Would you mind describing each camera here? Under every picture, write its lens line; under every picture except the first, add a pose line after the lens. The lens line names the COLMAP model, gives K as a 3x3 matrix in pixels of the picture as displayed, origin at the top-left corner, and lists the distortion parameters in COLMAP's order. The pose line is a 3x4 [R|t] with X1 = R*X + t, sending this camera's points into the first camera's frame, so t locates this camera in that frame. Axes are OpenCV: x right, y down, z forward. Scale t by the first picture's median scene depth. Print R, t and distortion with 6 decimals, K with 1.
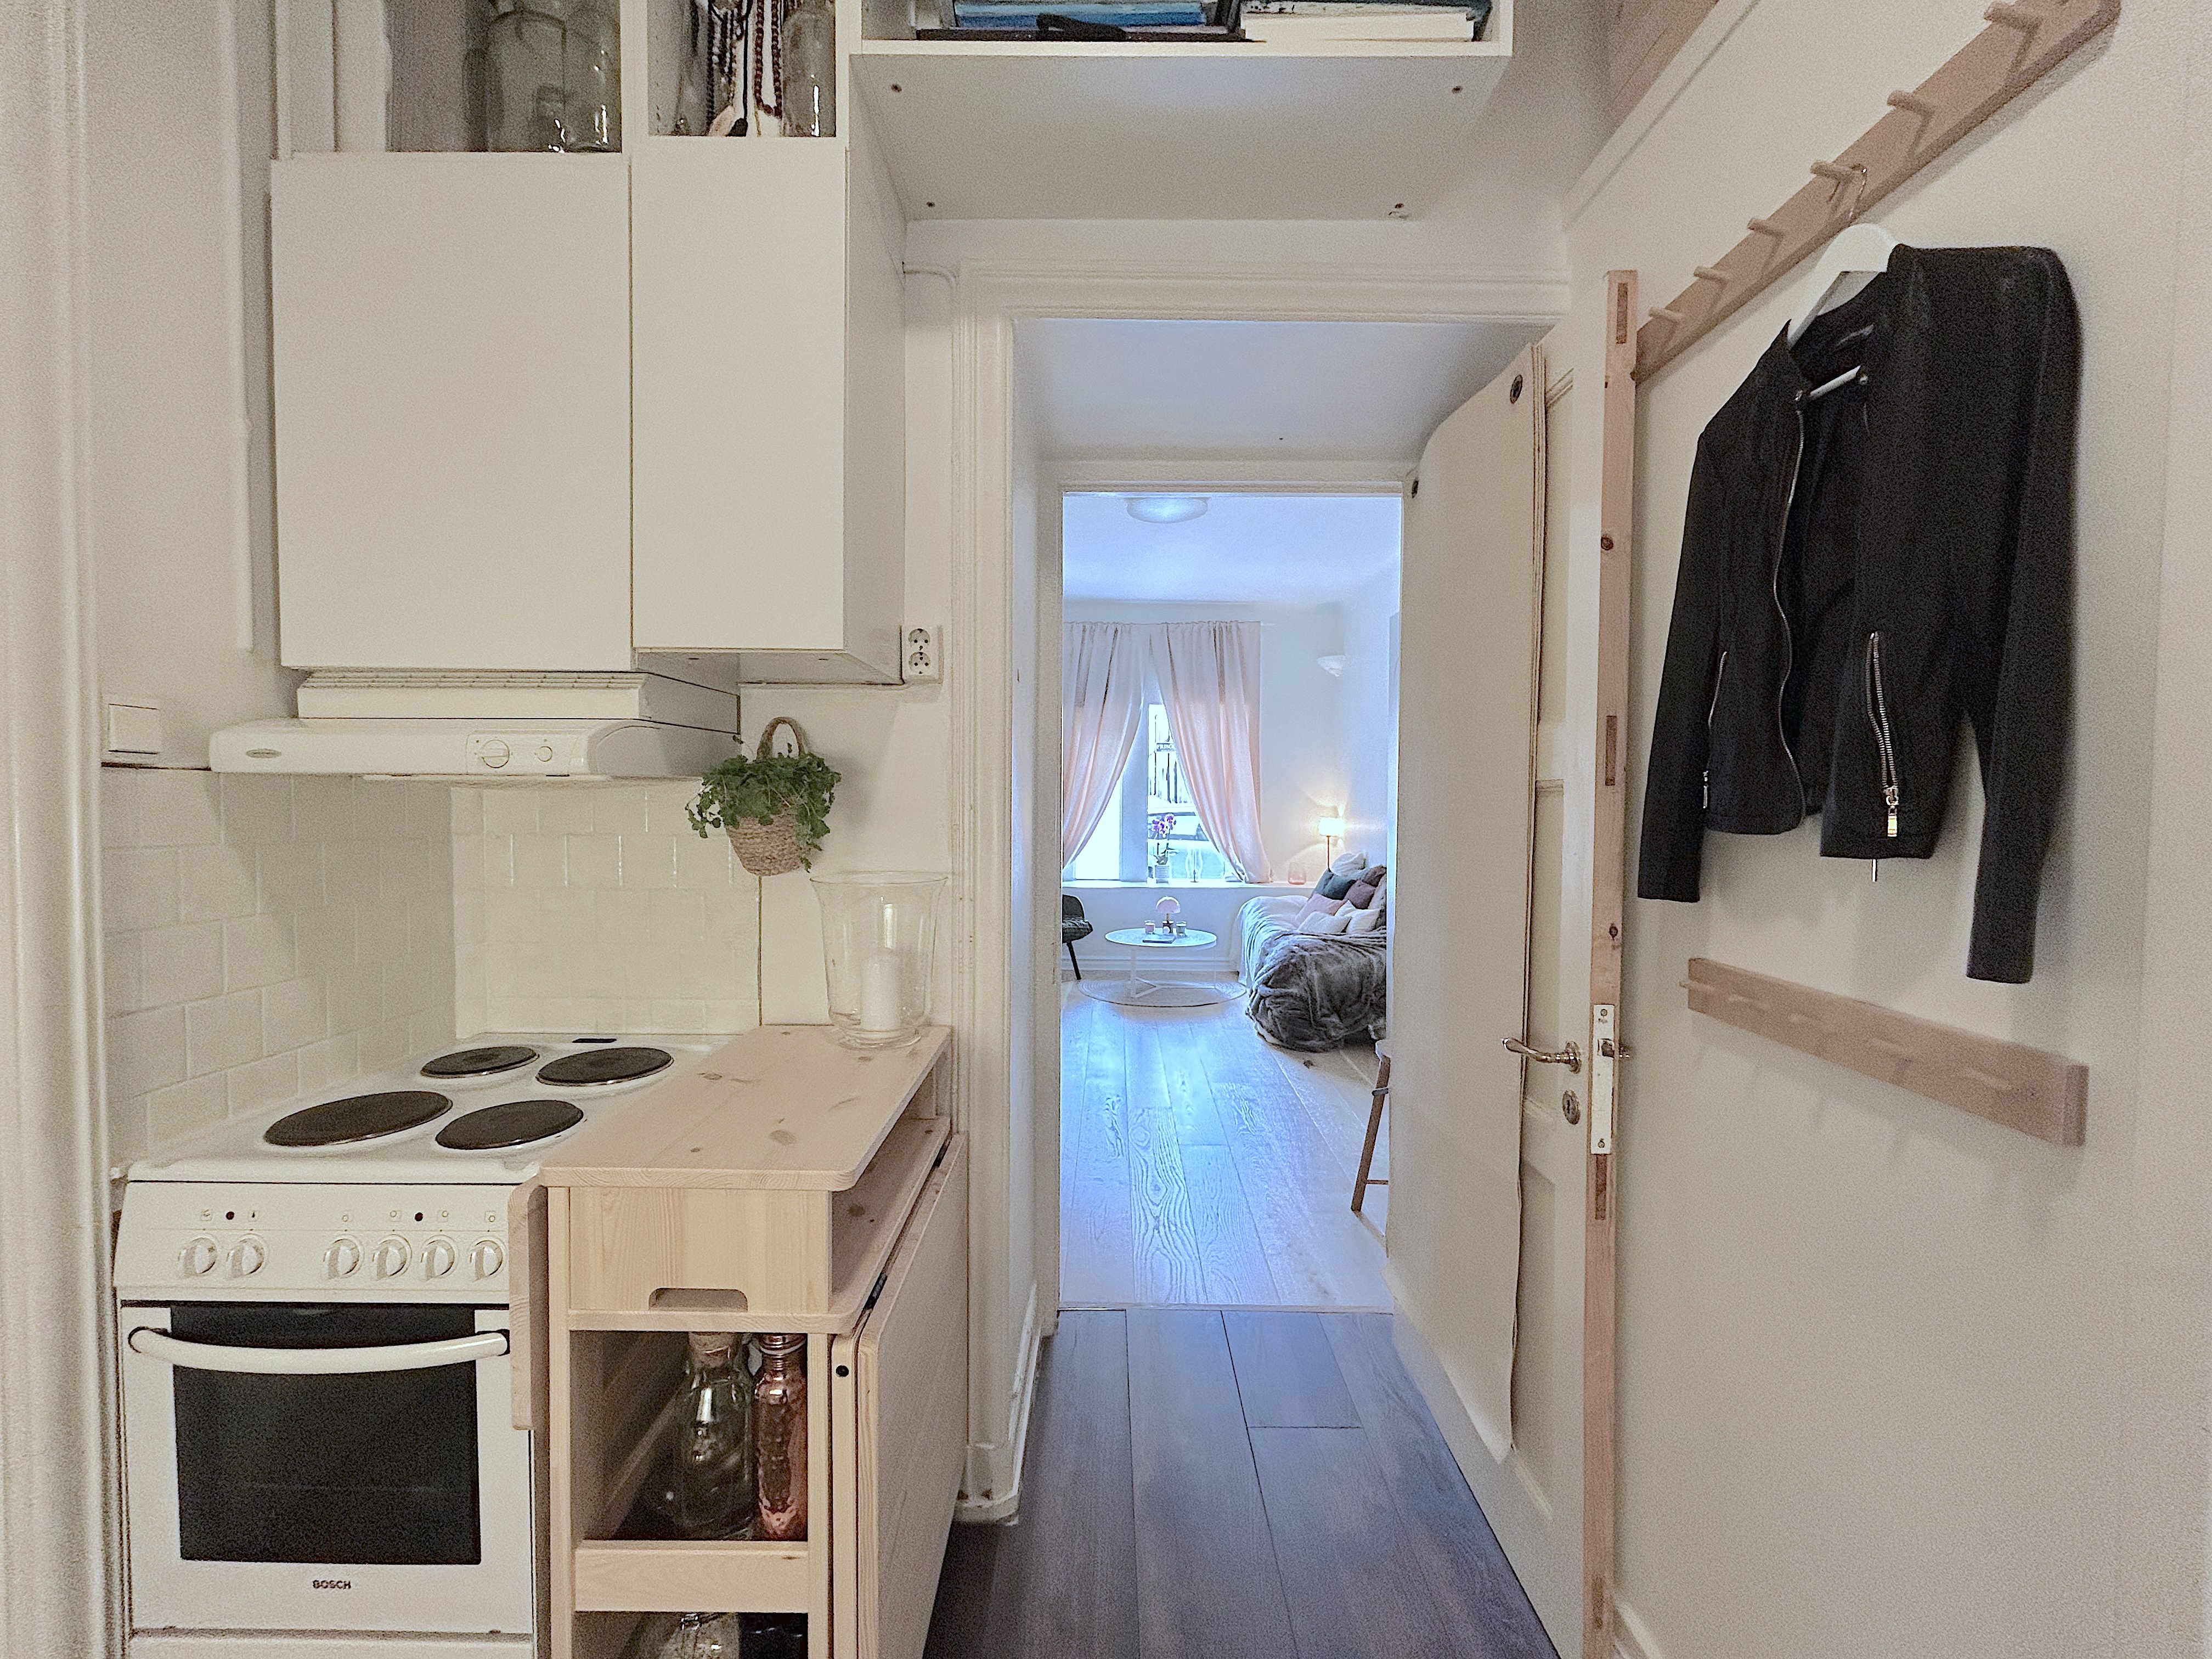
lens RADIAL K [[886.2, 0, 1106.0], [0, 886.2, 829.5], [0, 0, 1]] dist [-0.000752, 0.000177]
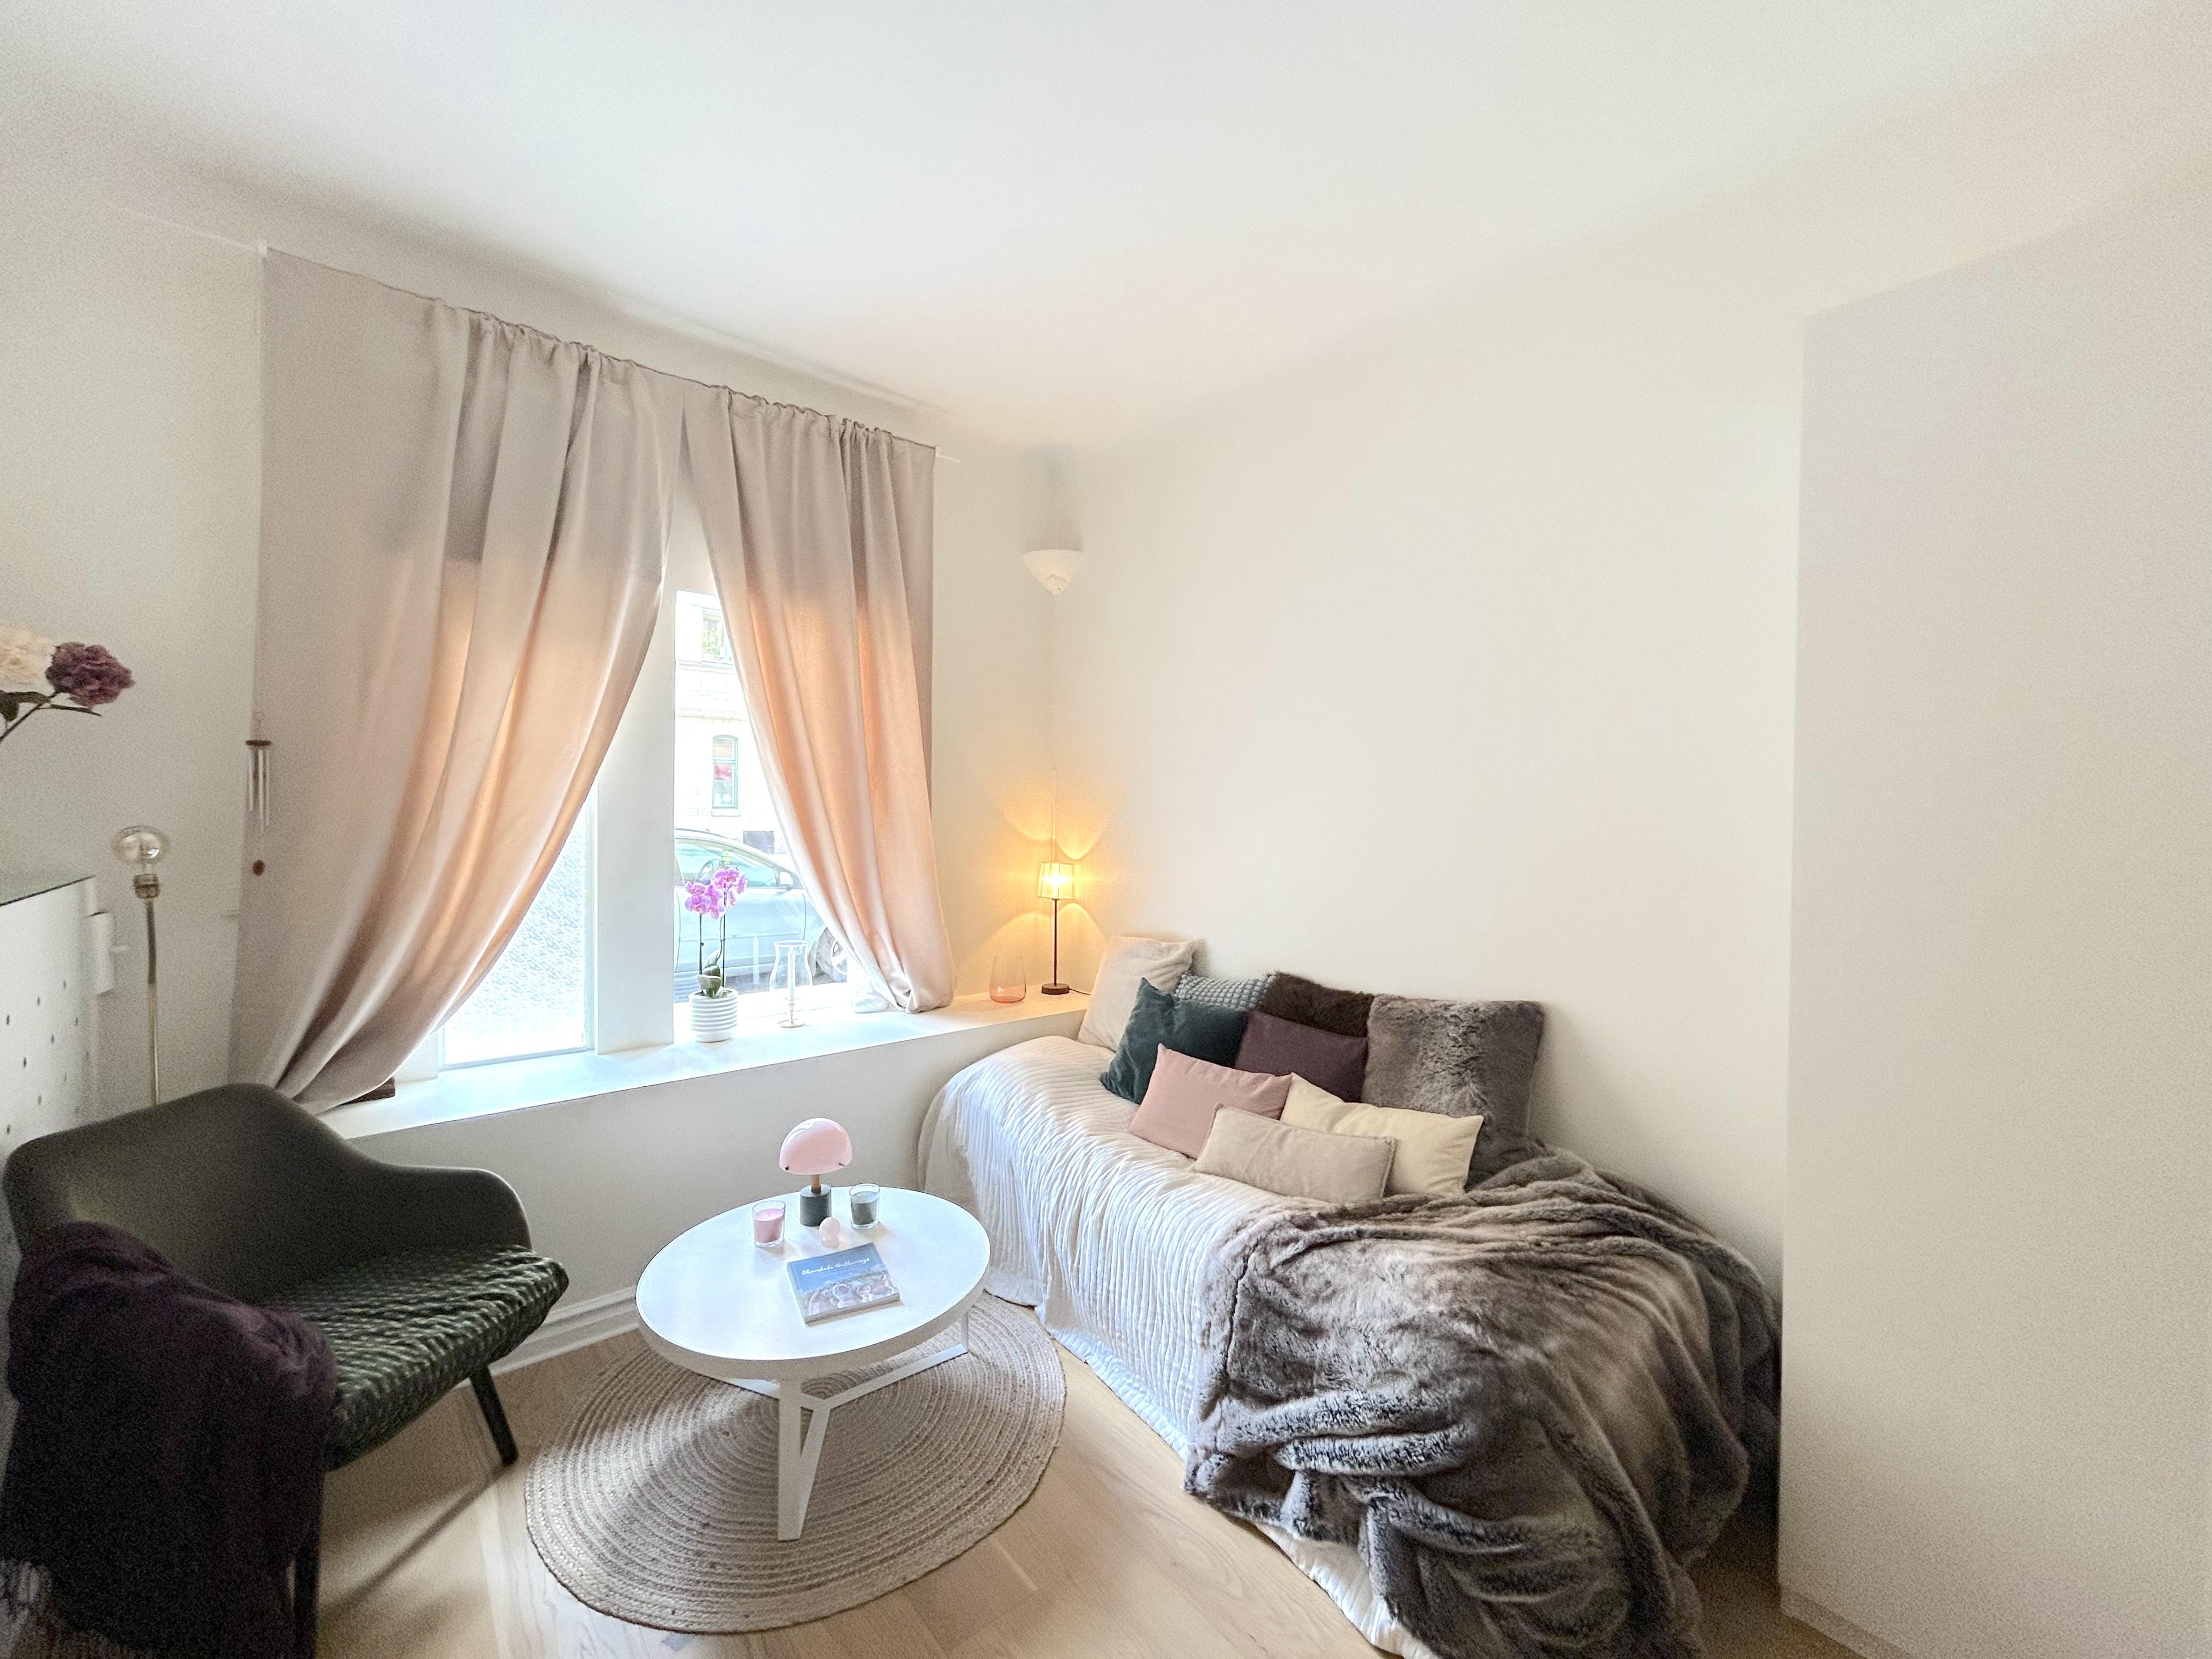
lens RADIAL K [[894.9, 0, 1105.1], [0, 894.9, 823.5], [0, 0, 1]] dist [-0.003284, 0.000985]
pose [[0.760763, -0.007142, 0.648991, -0.079979], [0.014264, 0.999882, -0.005717, -0.041407], [-0.648874, 0.013606, 0.760775, 0.731239]]
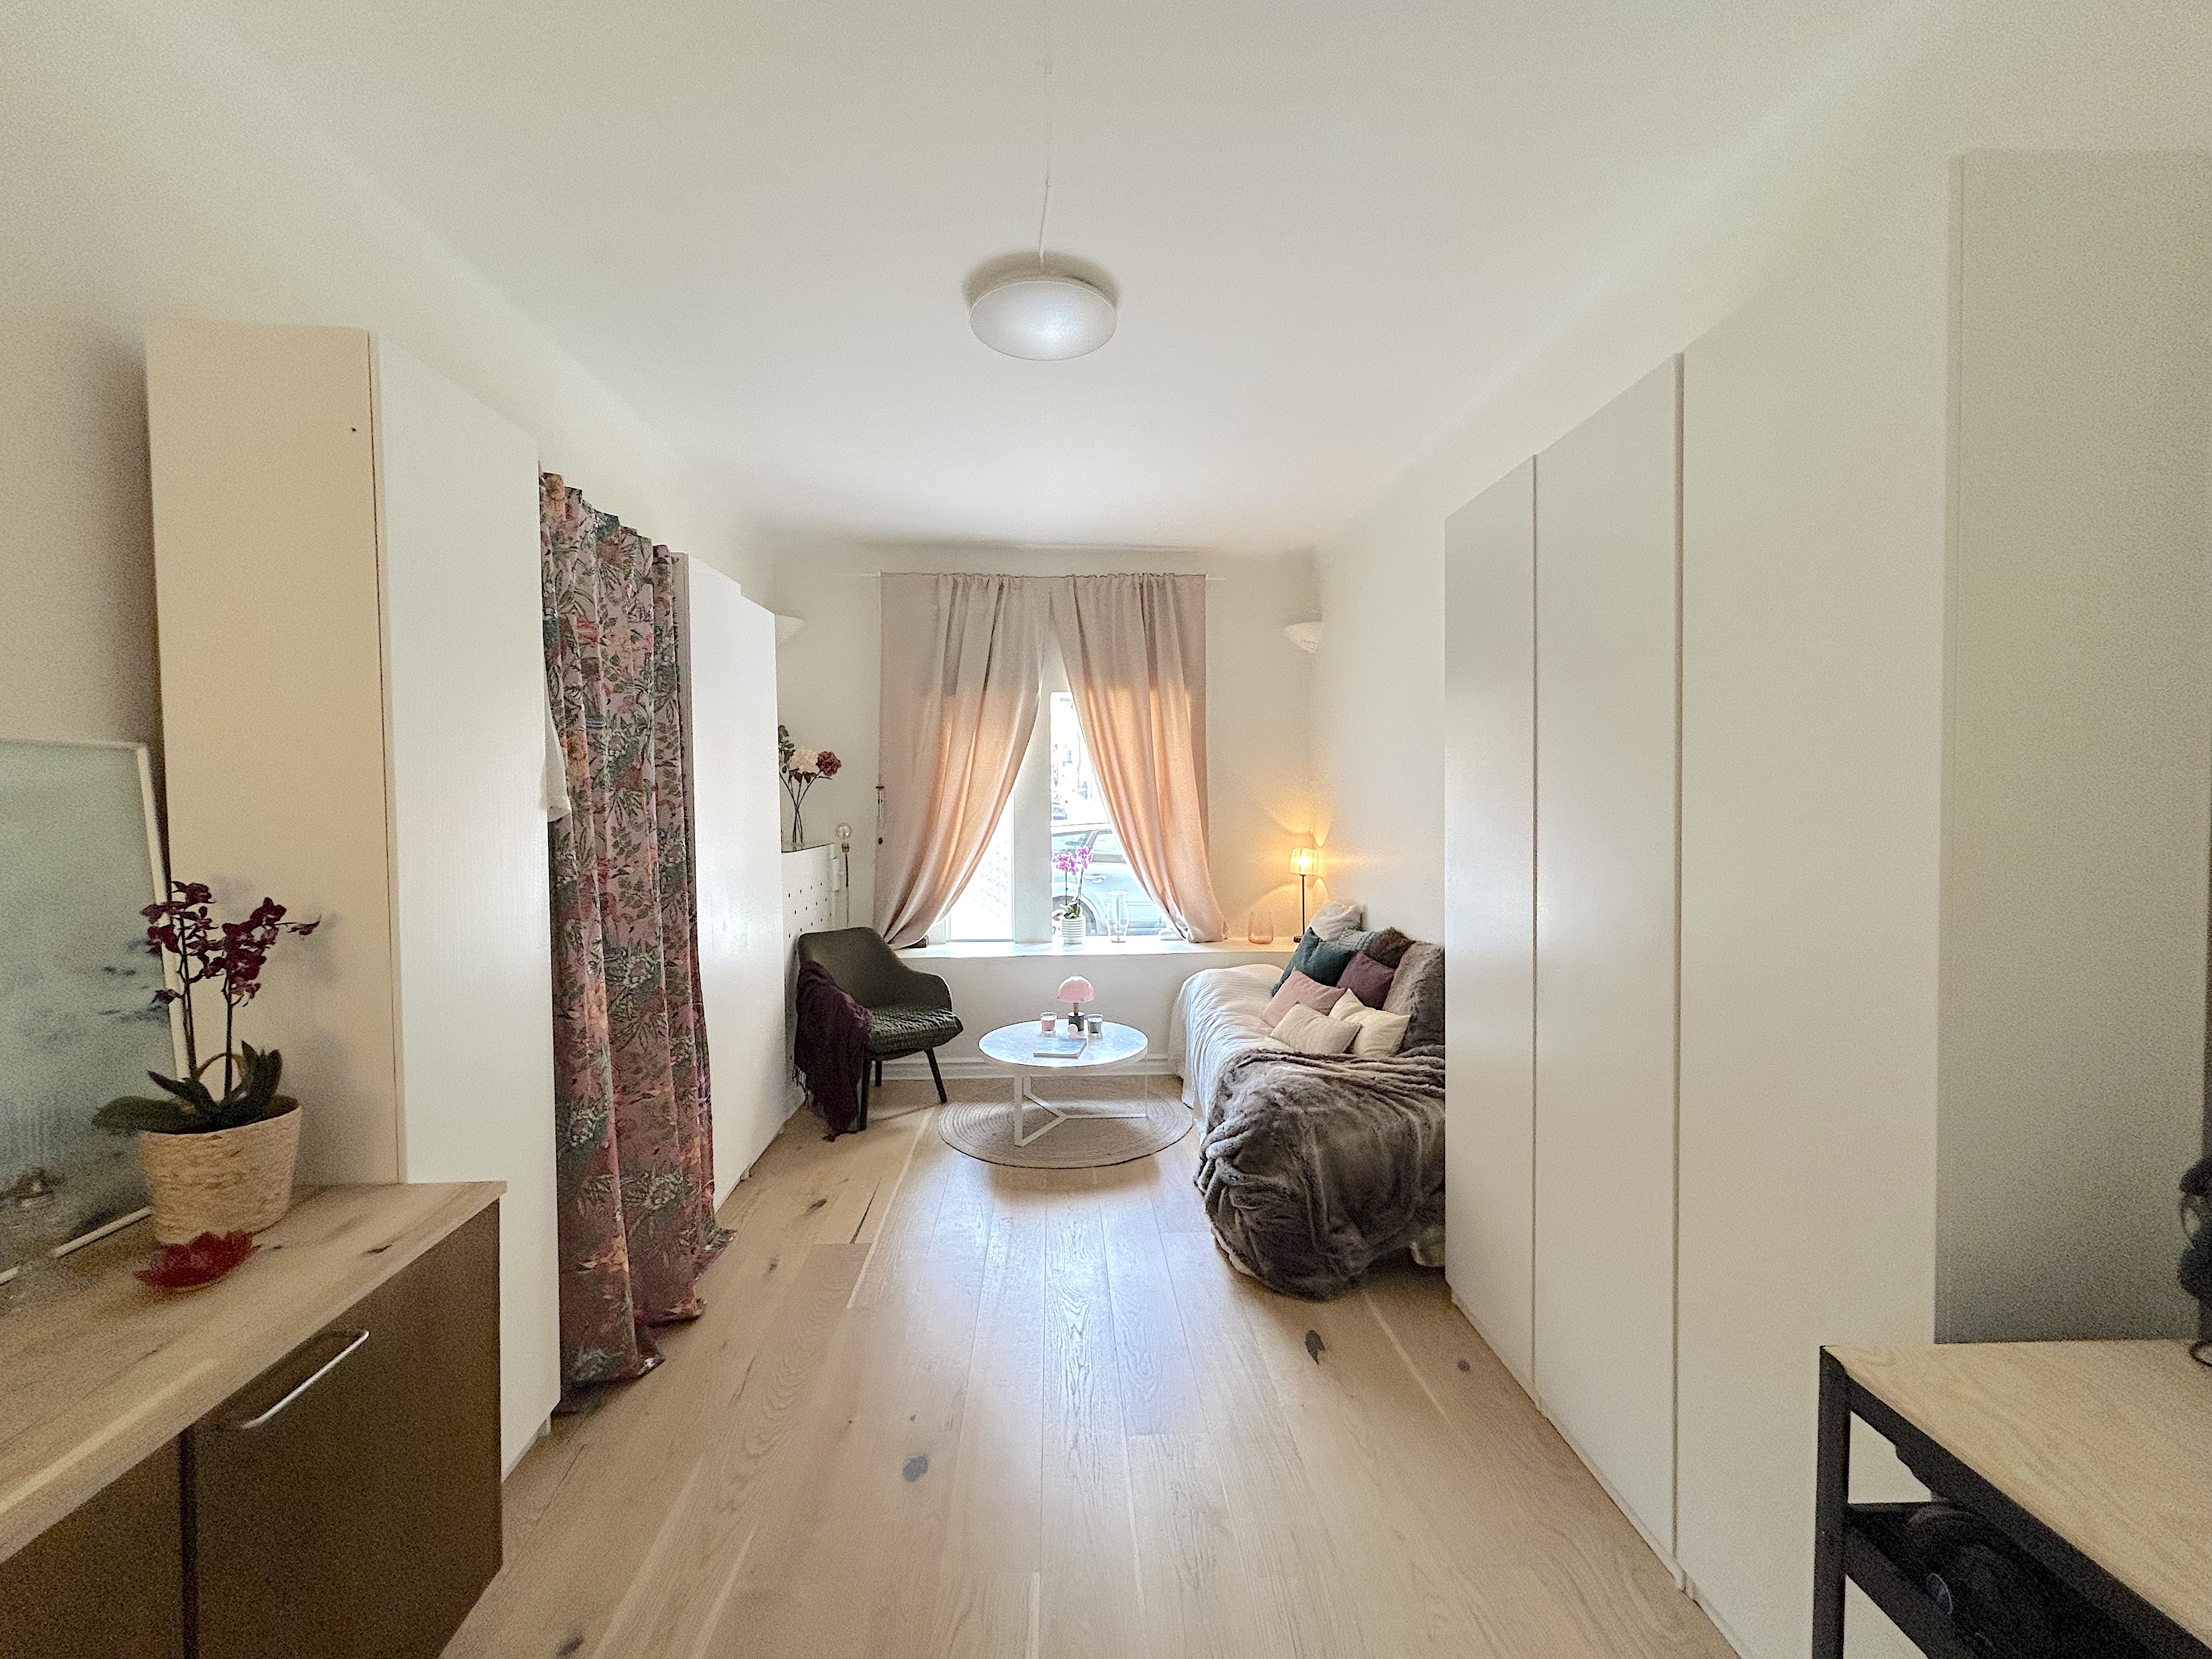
lens RADIAL K [[894.9, 0, 1105.1], [0, 894.9, 823.5], [0, 0, 1]] dist [-0.003284, 0.000985]
pose [[0.997576, -0.011674, 0.068603, 0.052860], [0.012159, 0.999904, -0.006659, -0.038728], [-0.068519, 0.007477, 0.997622, 0.361993]]
